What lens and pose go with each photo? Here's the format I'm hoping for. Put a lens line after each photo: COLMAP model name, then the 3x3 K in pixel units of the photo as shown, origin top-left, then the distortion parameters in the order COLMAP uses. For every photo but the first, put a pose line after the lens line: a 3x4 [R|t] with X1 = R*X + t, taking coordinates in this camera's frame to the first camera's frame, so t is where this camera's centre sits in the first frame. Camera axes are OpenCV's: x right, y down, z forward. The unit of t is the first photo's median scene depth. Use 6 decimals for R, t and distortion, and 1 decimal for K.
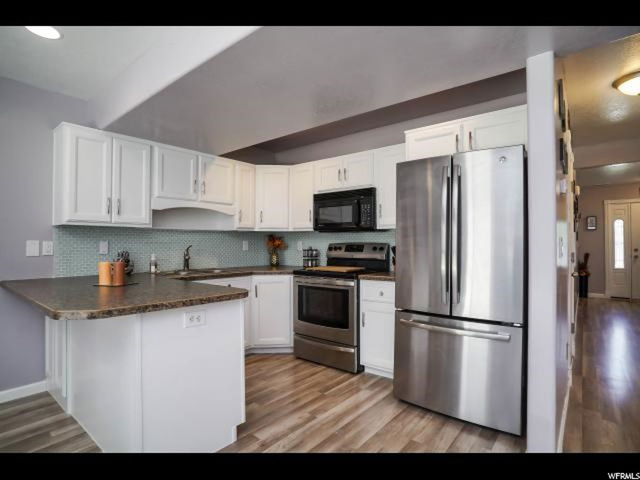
lens RADIAL K [[334.9, 0, 318.2], [0, 334.9, 241.1], [0, 0, 1]] dist [-0.080243, 0.043299]
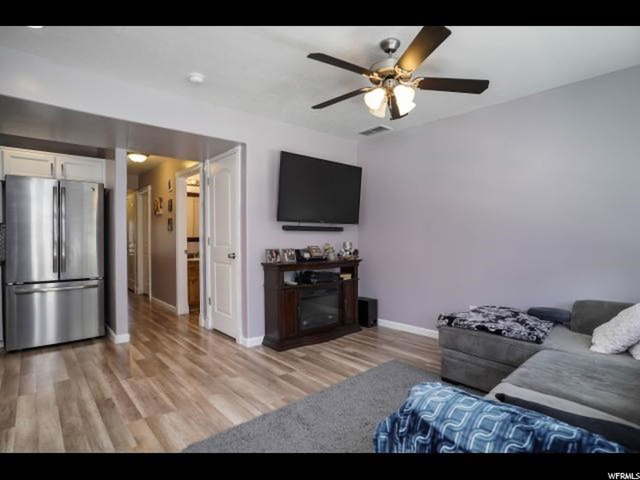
lens RADIAL K [[334.9, 0, 318.2], [0, 334.9, 241.1], [0, 0, 1]] dist [-0.080243, 0.043299]
pose [[0.156306, -0.009676, 0.987661, -0.611842], [-0.000378, 0.999951, 0.009857, 0.011614], [-0.987709, -0.001914, 0.156295, -0.311423]]
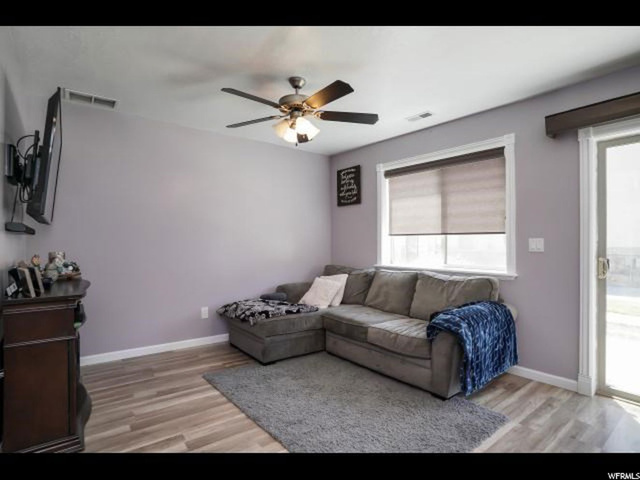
lens RADIAL K [[334.9, 0, 318.2], [0, 334.9, 241.1], [0, 0, 1]] dist [-0.080243, 0.043299]
pose [[-0.975026, 0.000818, 0.222090, -0.168656], [-0.001328, 0.999954, -0.009516, 0.007622], [-0.222088, -0.009573, -0.974980, 0.377728]]
